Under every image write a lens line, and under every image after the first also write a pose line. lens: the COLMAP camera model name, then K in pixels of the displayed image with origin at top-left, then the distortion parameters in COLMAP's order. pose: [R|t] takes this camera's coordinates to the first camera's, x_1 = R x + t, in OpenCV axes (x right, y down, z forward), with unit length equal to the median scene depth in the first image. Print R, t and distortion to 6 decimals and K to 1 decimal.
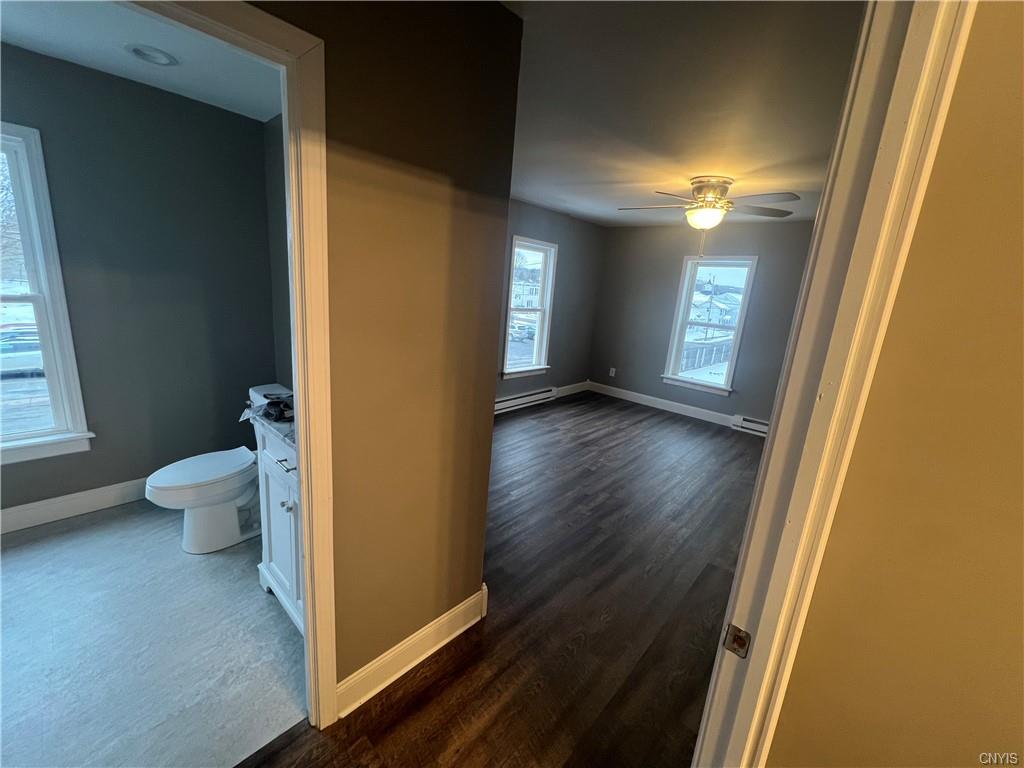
lens RADIAL K [[410.2, 0, 511.2], [0, 410.2, 379.4], [0, 0, 1]] dist [-0.001839, 0.000780]
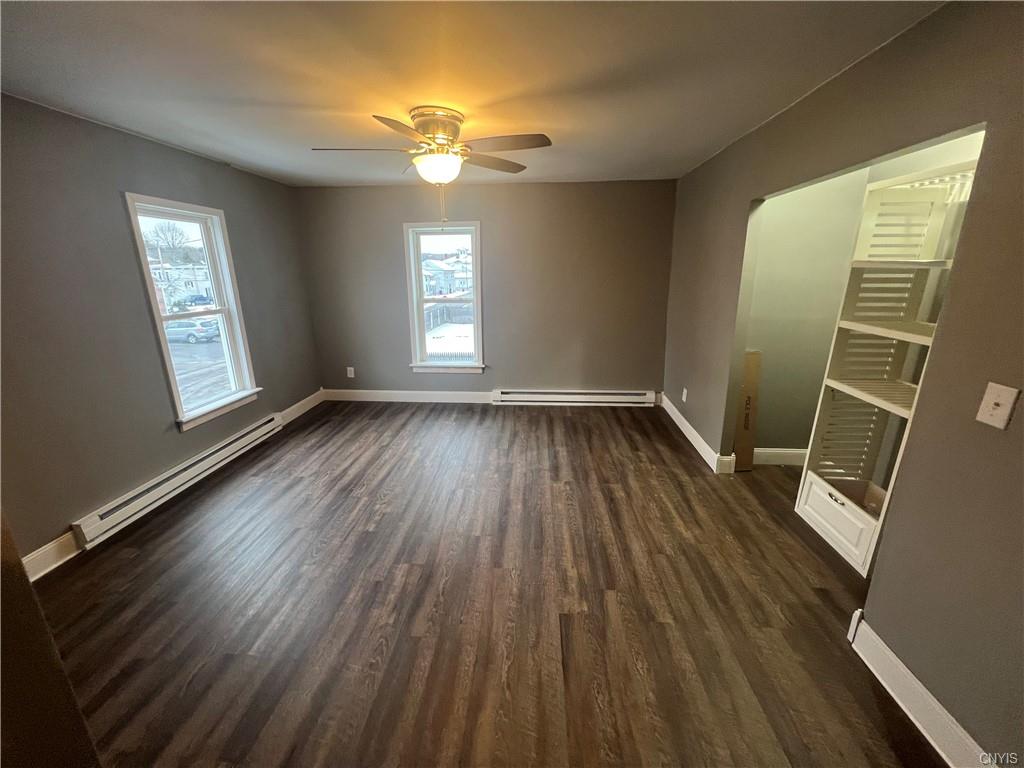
lens RADIAL K [[411.5, 0, 511.6], [0, 411.5, 384.4], [0, 0, 1]] dist [-0.000962, -0.000016]
pose [[0.781250, -0.246235, 0.573600, 0.032355], [0.203058, 0.969181, 0.139483, -0.059613], [-0.590268, 0.007503, 0.807172, 0.215403]]
